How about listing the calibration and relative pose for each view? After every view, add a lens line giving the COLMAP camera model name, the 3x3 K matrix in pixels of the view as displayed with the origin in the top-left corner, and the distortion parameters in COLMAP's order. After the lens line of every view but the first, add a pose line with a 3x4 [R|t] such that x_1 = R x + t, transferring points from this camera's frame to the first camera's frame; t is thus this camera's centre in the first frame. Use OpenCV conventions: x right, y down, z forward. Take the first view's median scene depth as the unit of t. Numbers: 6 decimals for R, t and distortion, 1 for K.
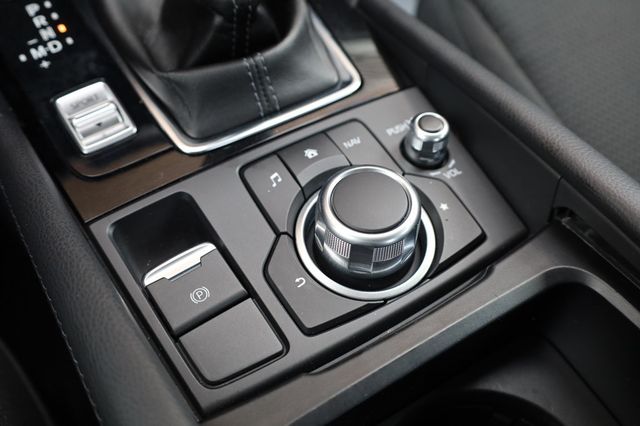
lens RADIAL K [[641.8, 0, 320.0], [0, 641.8, 213.0], [0, 0, 1]] dist [-0.001271, 0.010565]
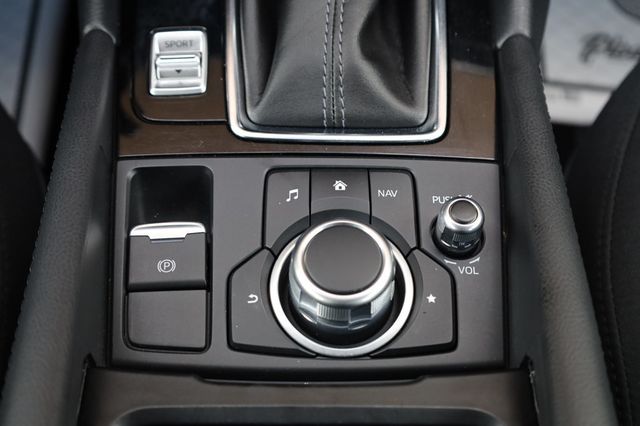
lens RADIAL K [[886.1, 0, 320.0], [0, 886.1, 213.0], [0, 0, 1]] dist [-0.028456, -0.059616]
pose [[0.851554, 0.437917, -0.288245, 0.370986], [-0.416615, 0.899001, 0.135014, -0.228522], [0.318258, 0.005115, 0.947990, -0.280466]]
